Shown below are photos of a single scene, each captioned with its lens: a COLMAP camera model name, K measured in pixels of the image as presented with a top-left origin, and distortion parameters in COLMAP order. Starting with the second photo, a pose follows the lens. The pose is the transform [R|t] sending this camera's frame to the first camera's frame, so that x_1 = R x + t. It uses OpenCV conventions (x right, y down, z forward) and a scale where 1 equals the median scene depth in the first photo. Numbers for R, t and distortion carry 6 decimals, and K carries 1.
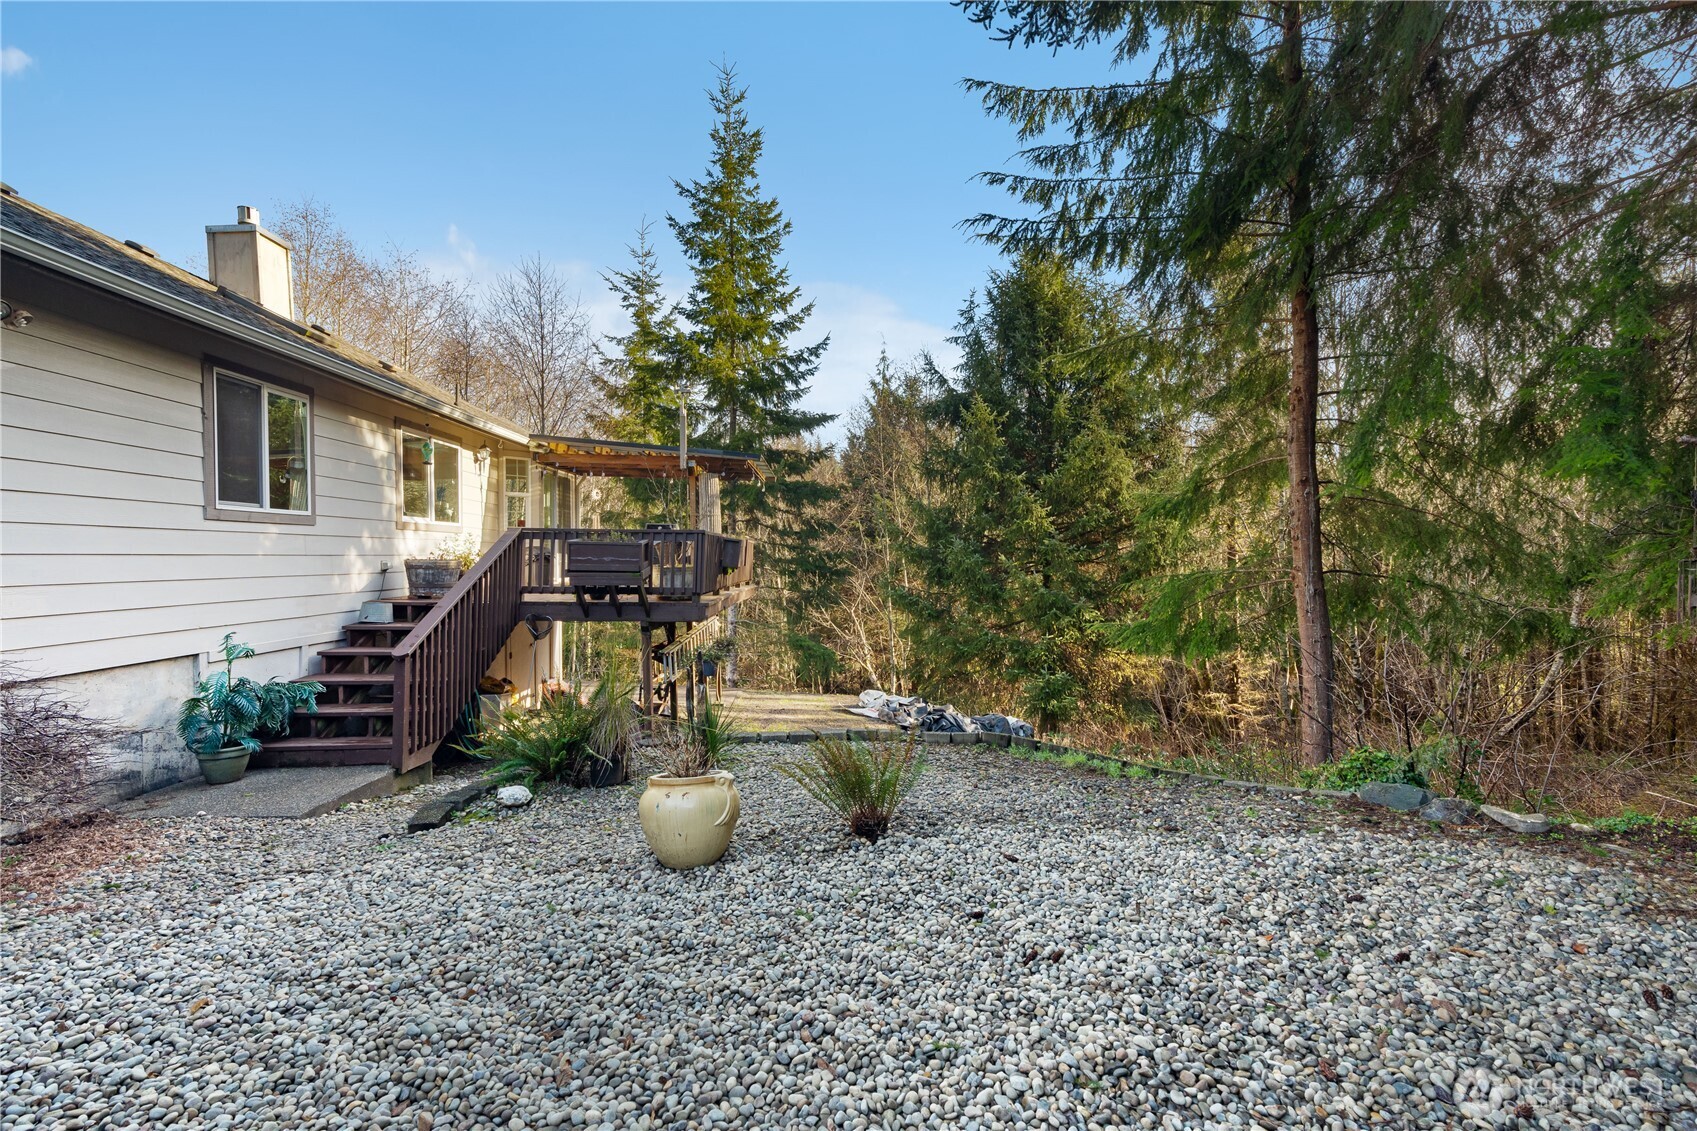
lens RADIAL K [[771.7, 0, 847.5], [0, 771.7, 565.4], [0, 0, 1]] dist [0.000807, 0.004883]
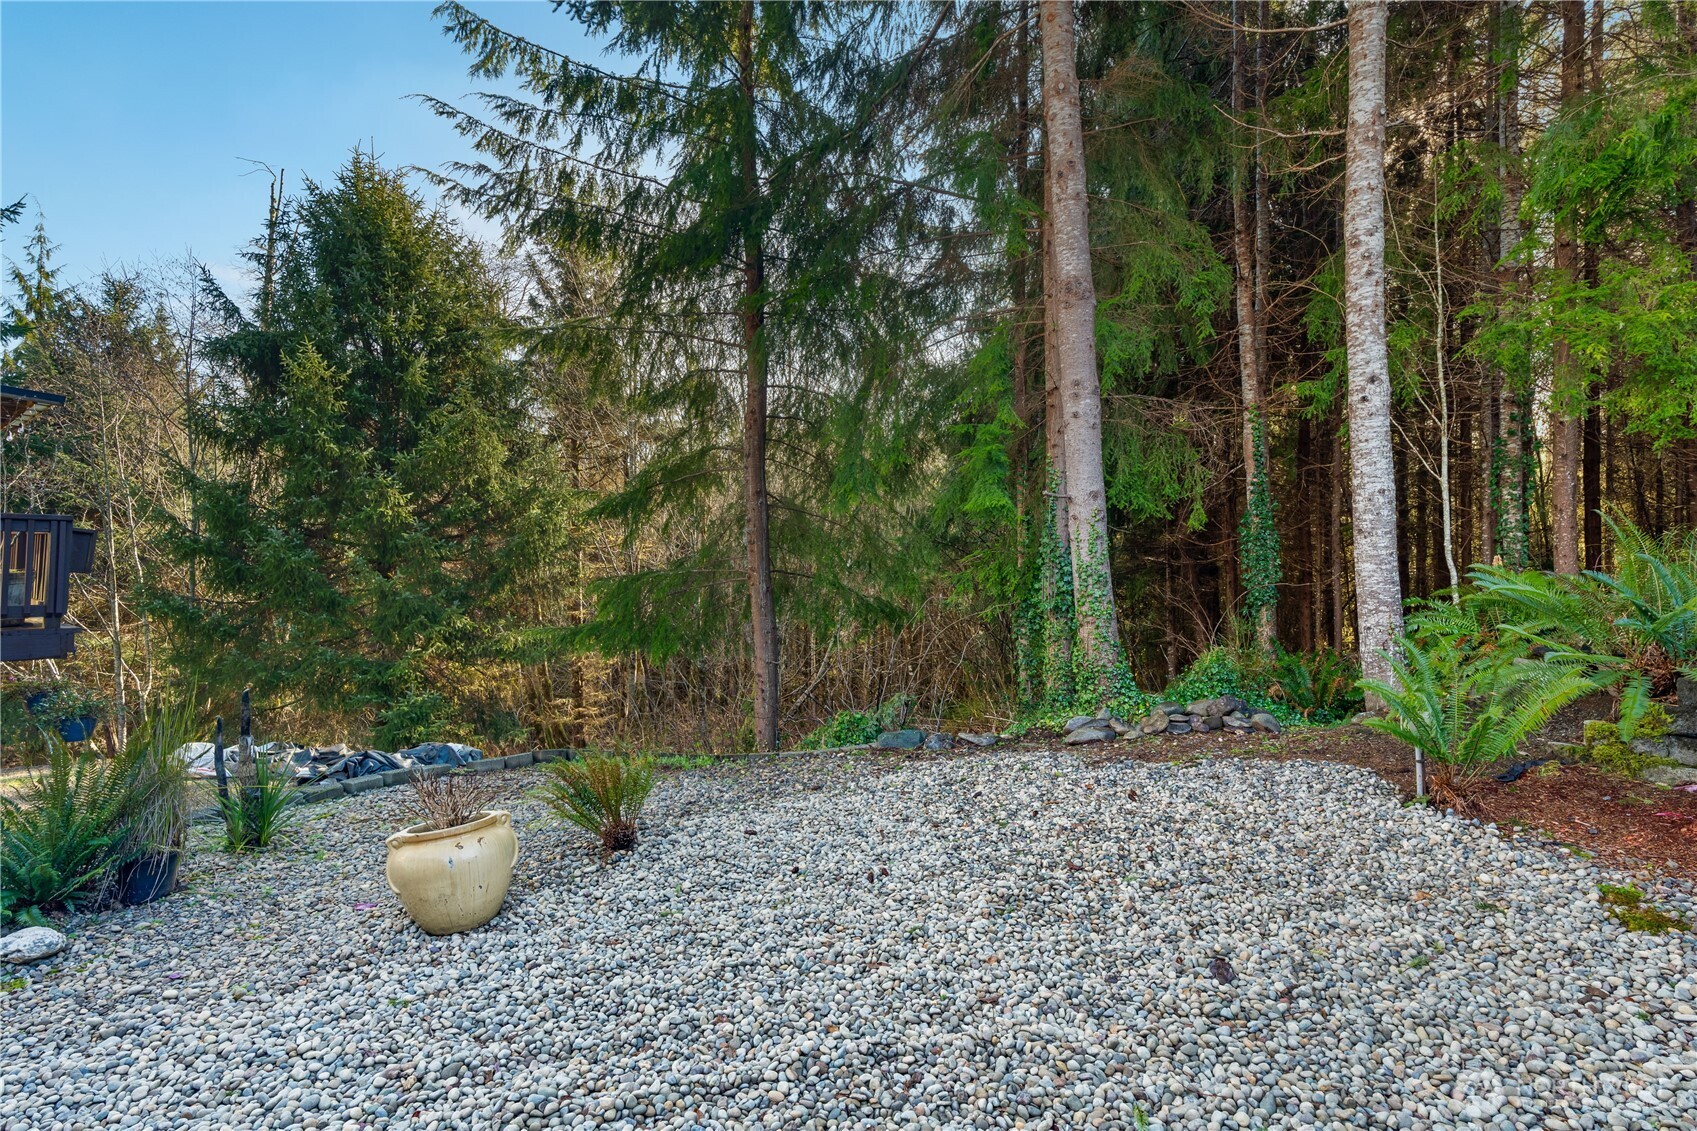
lens RADIAL K [[915.2, 0, 847.4], [0, 915.2, 563.7], [0, 0, 1]] dist [-0.007846, -0.000681]
pose [[0.664896, -0.002947, 0.746930, -0.152381], [0.000516, 0.999994, 0.003486, -0.003756], [-0.746936, -0.001932, 0.664894, 0.002649]]
